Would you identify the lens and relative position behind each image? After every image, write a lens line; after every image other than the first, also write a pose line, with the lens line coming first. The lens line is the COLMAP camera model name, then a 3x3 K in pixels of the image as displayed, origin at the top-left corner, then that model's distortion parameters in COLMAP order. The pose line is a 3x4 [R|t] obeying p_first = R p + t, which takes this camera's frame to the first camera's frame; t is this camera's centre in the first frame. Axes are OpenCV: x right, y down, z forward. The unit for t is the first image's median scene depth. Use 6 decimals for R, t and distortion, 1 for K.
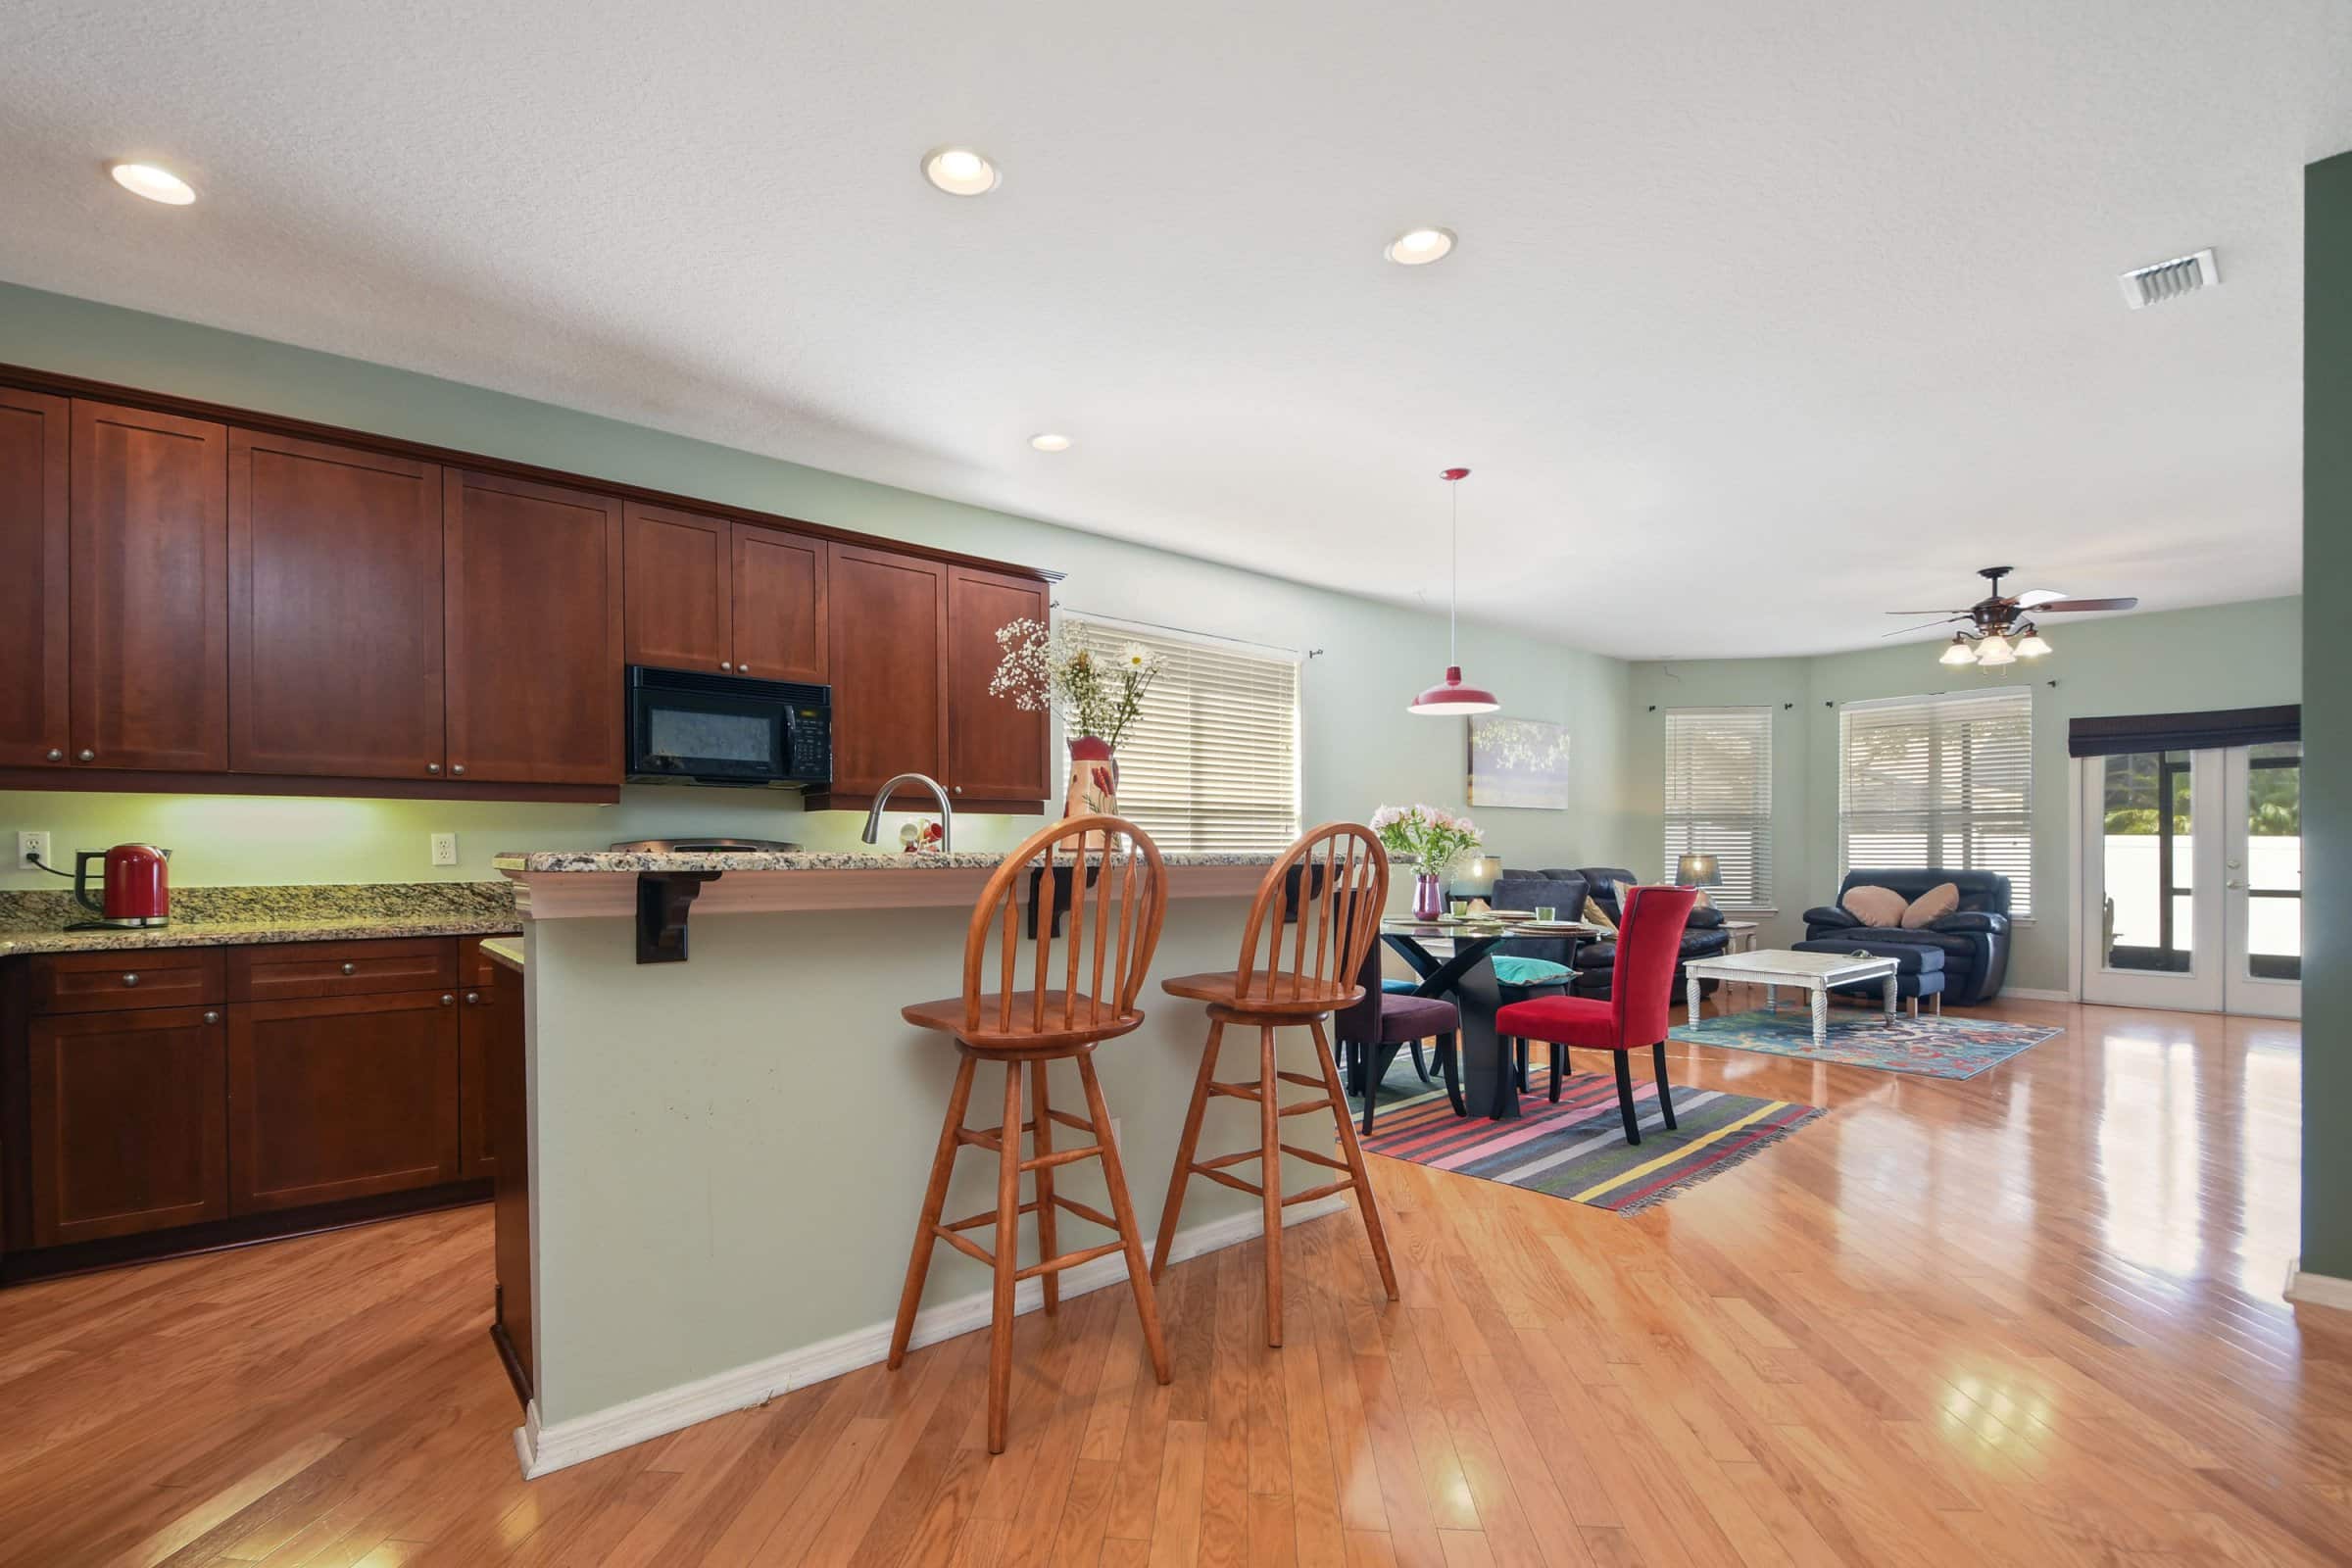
lens RADIAL K [[1031.7, 0, 1153.7], [0, 1031.7, 845.5], [0, 0, 1]] dist [-0.002779, -0.016386]
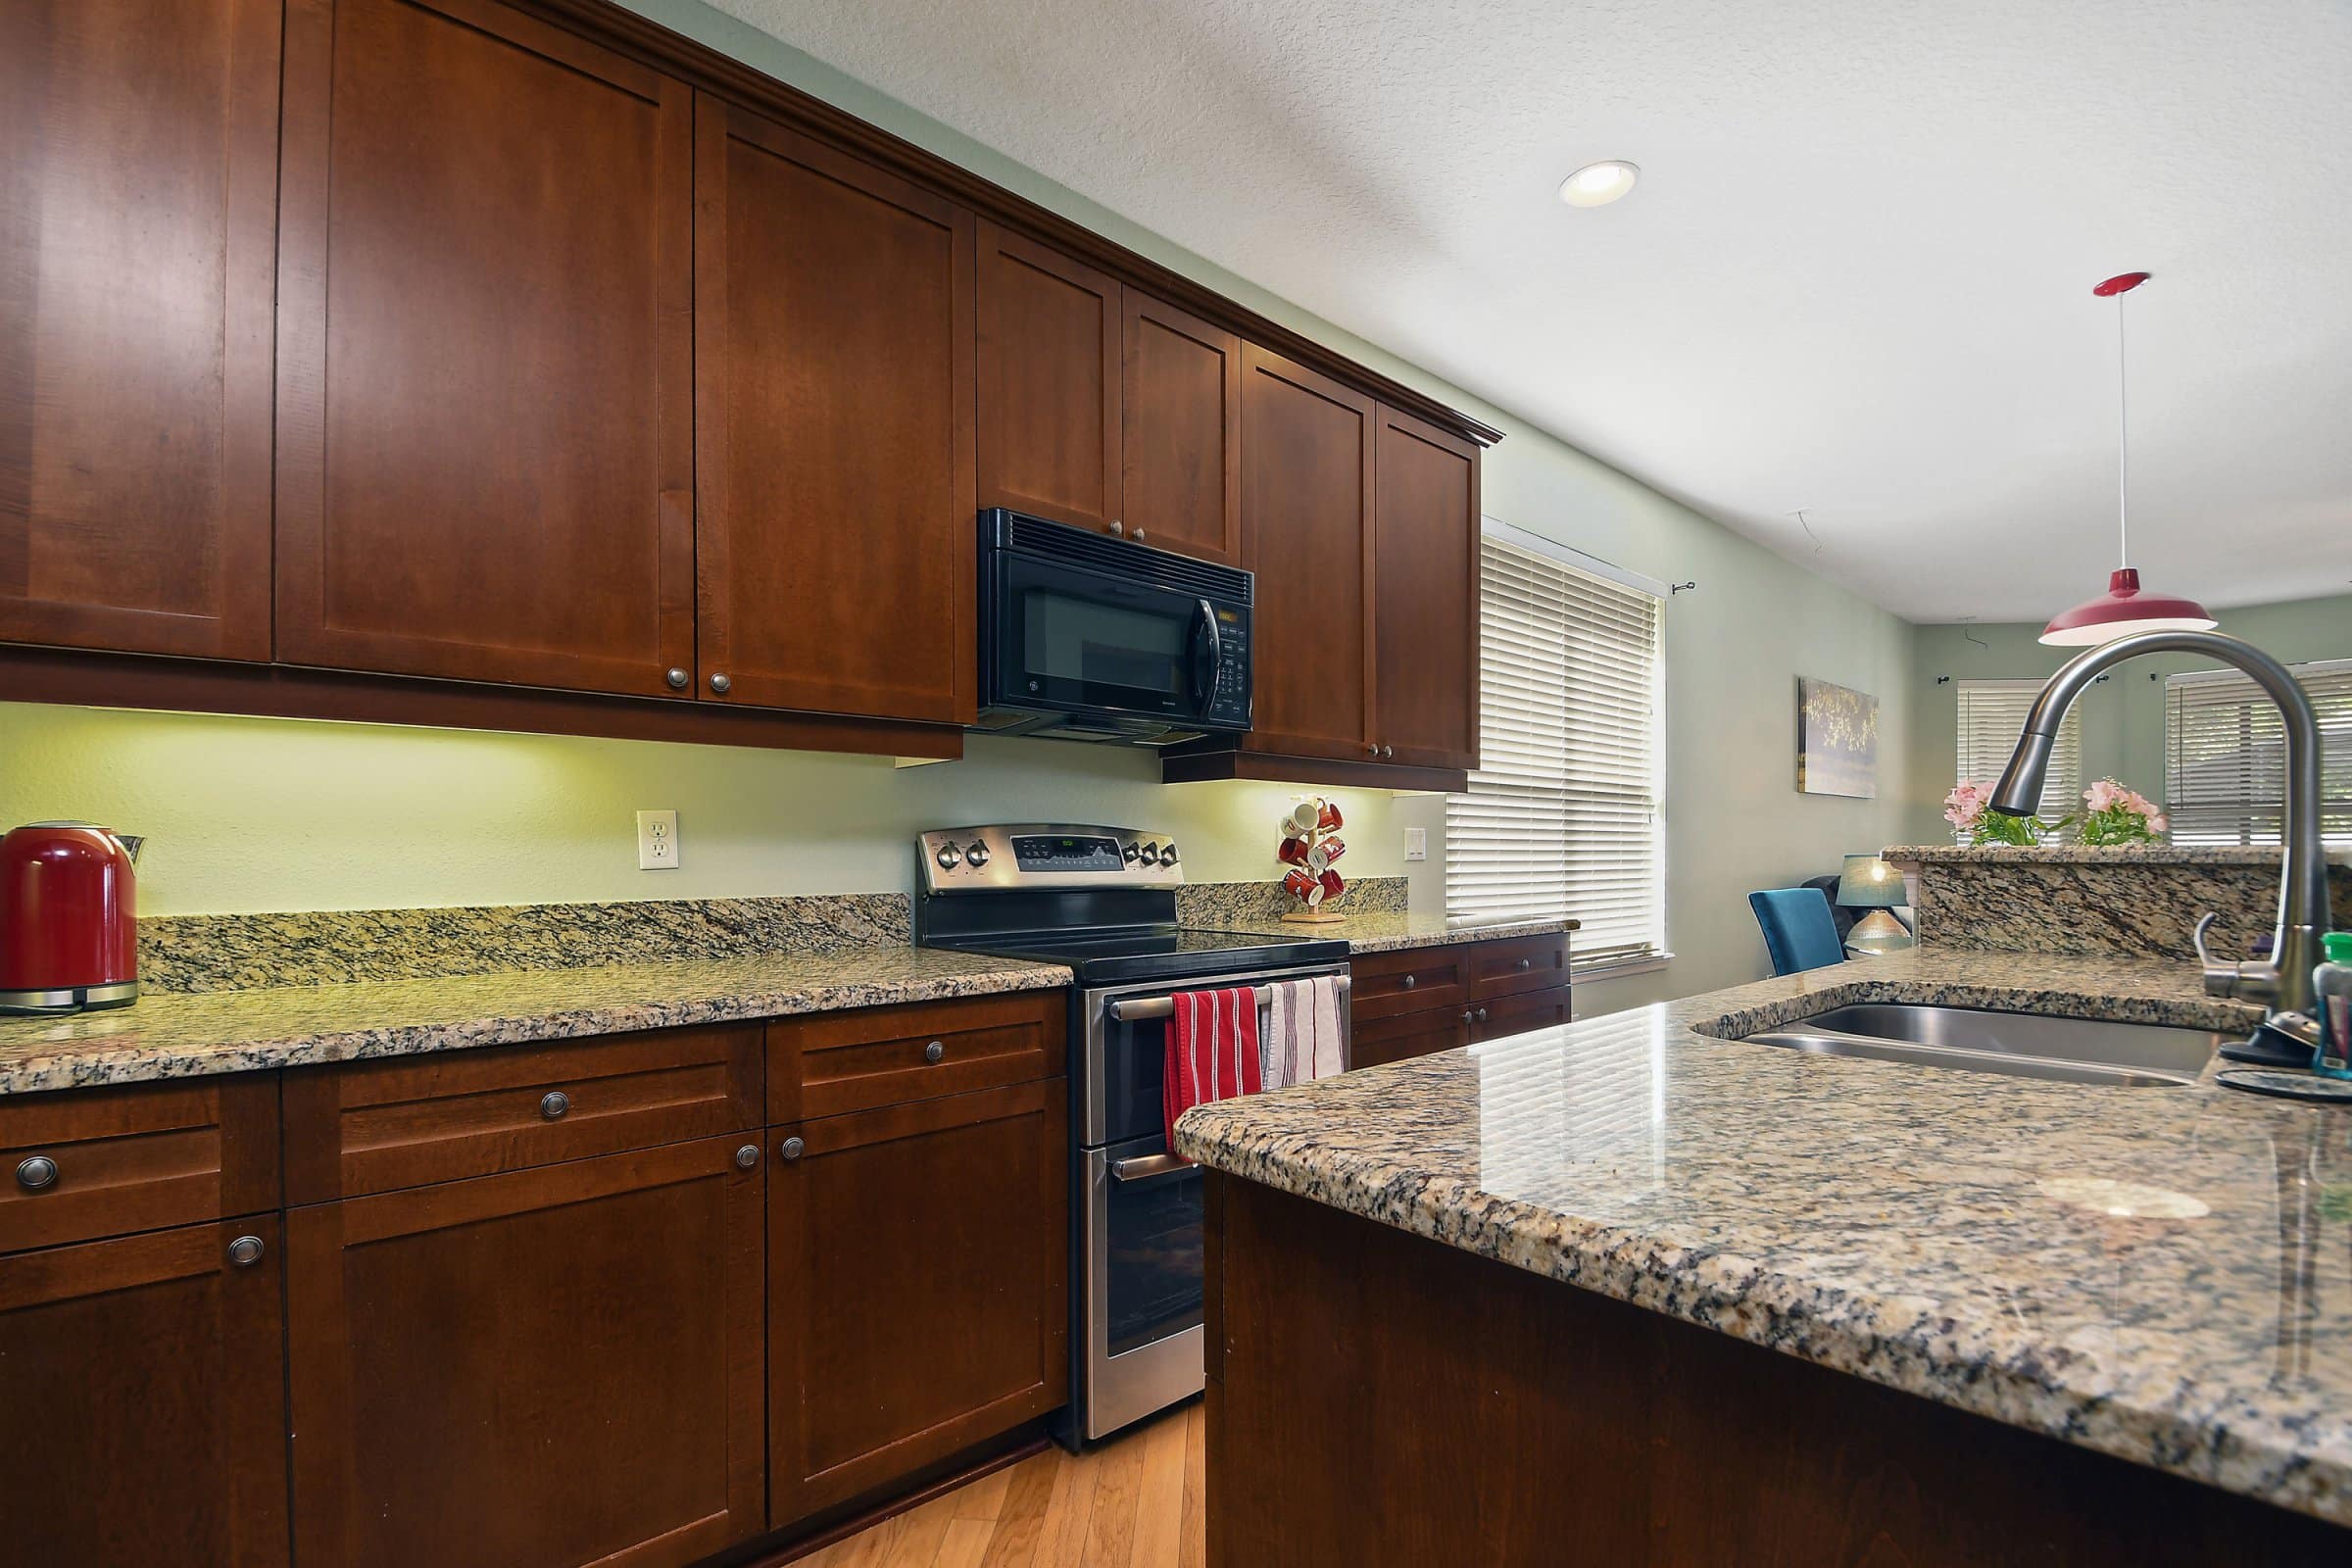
lens RADIAL K [[1031.7, 0, 1153.7], [0, 1031.7, 845.5], [0, 0, 1]] dist [-0.002779, -0.016386]
pose [[0.999888, -0.000782, 0.014960, -0.465988], [0.000820, 0.999996, -0.002563, 0.009071], [-0.014958, 0.002575, 0.999885, 0.481527]]
